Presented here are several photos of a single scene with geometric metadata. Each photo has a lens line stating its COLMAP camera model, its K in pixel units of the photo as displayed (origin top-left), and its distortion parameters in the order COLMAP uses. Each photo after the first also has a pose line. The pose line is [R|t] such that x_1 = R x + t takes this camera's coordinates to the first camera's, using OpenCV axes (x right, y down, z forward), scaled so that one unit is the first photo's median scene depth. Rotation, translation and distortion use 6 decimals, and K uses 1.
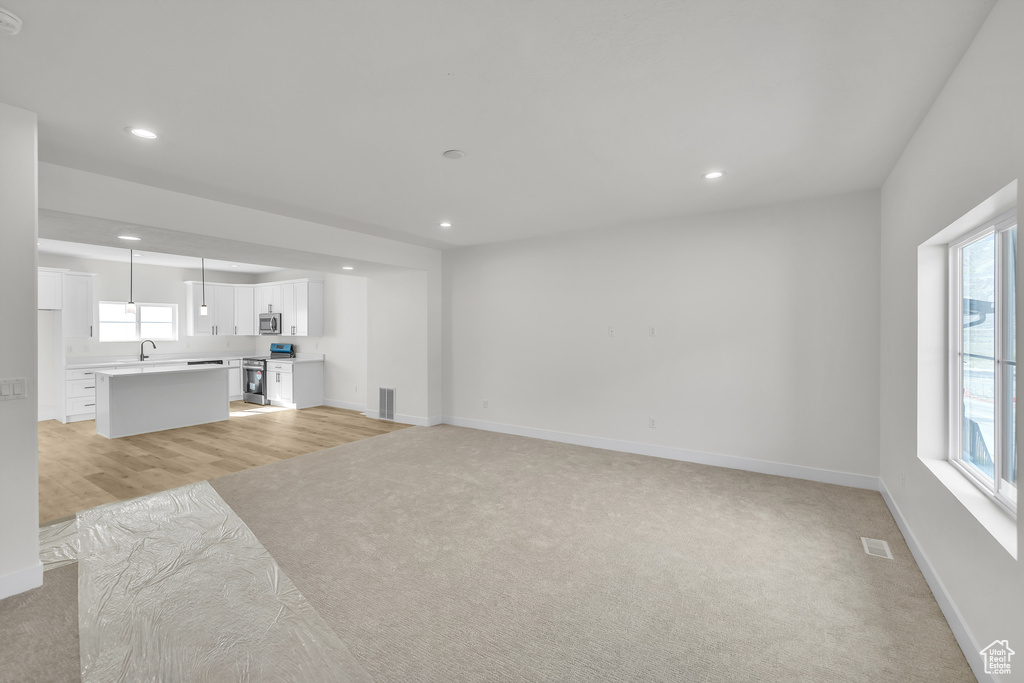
lens RADIAL K [[436.4, 0, 512.2], [0, 436.4, 332.1], [0, 0, 1]] dist [0.001301, -0.000095]
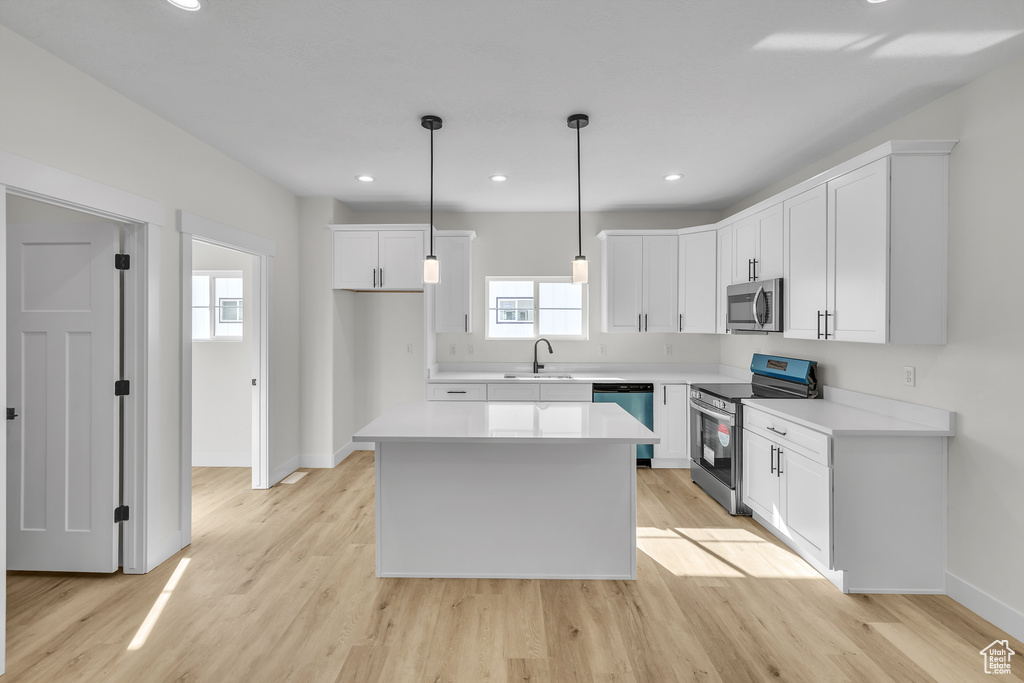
lens RADIAL K [[436.4, 0, 499.7], [0, 436.4, 321.8], [0, 0, 1]] dist [0.001301, -0.000095]
pose [[0.526040, 0.004534, -0.850448, -0.342069], [-0.009527, 0.999954, -0.000563, -0.002949], [0.850406, 0.008398, 0.526059, 0.602955]]
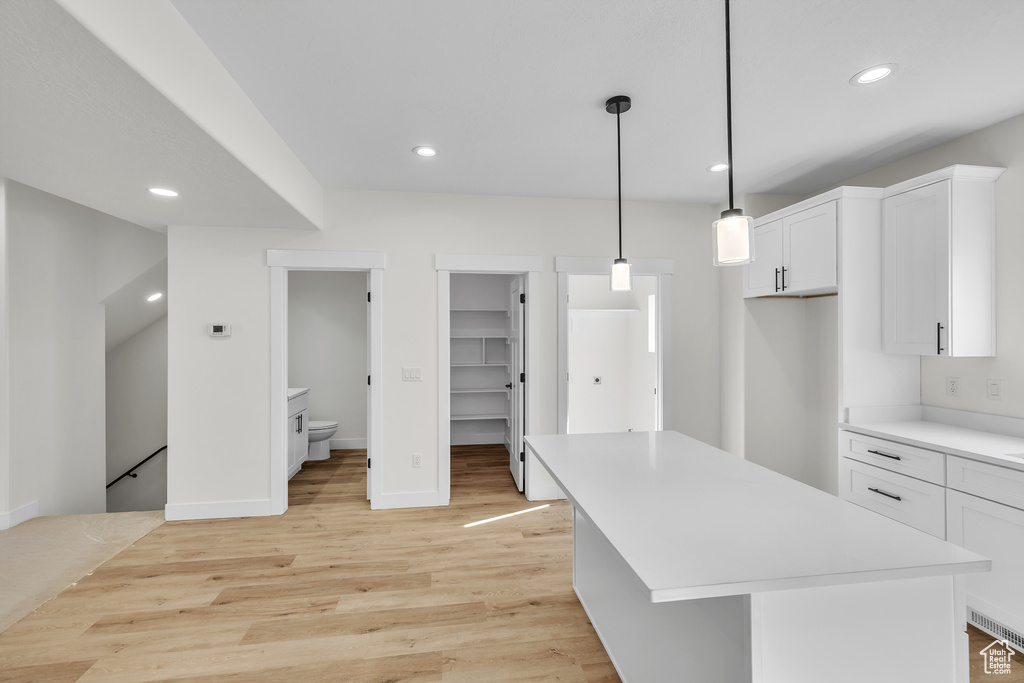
lens RADIAL K [[436.4, 0, 508.0], [0, 436.4, 335.7], [0, 0, 1]] dist [0.001301, -0.000095]
pose [[-0.752785, 0.002368, -0.658262, -0.406704], [-0.001915, 0.999981, 0.005788, -0.004363], [0.658263, 0.005618, -0.752767, 0.888734]]
